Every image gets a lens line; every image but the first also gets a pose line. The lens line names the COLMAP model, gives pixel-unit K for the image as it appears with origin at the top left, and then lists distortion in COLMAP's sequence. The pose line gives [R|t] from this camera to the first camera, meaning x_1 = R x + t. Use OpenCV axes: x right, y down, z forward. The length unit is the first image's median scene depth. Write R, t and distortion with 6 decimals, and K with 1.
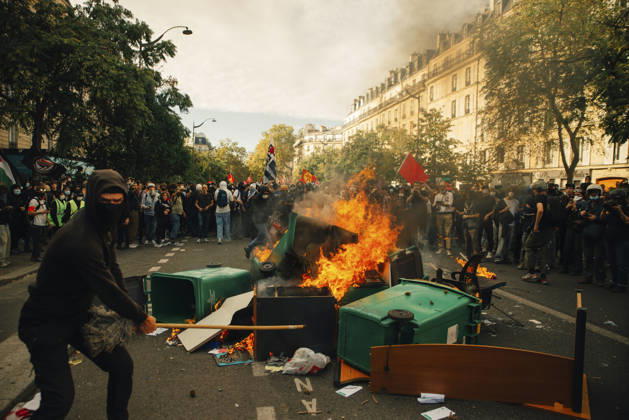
lens RADIAL K [[658.2, 0, 314.5], [0, 658.2, 210.0], [0, 0, 1]] dist [0.072658, 0.005621]
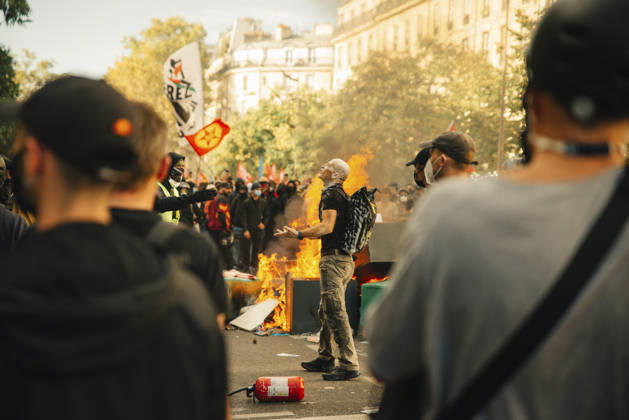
lens RADIAL K [[653.8, 0, 314.5], [0, 653.8, 210.0], [0, 0, 1]] dist [0.107946, -0.025547]
pose [[0.999645, 0.009987, -0.024714, 0.041387], [-0.009955, 0.999949, 0.001417, -0.018978], [0.024727, -0.001171, 0.999694, 0.603380]]
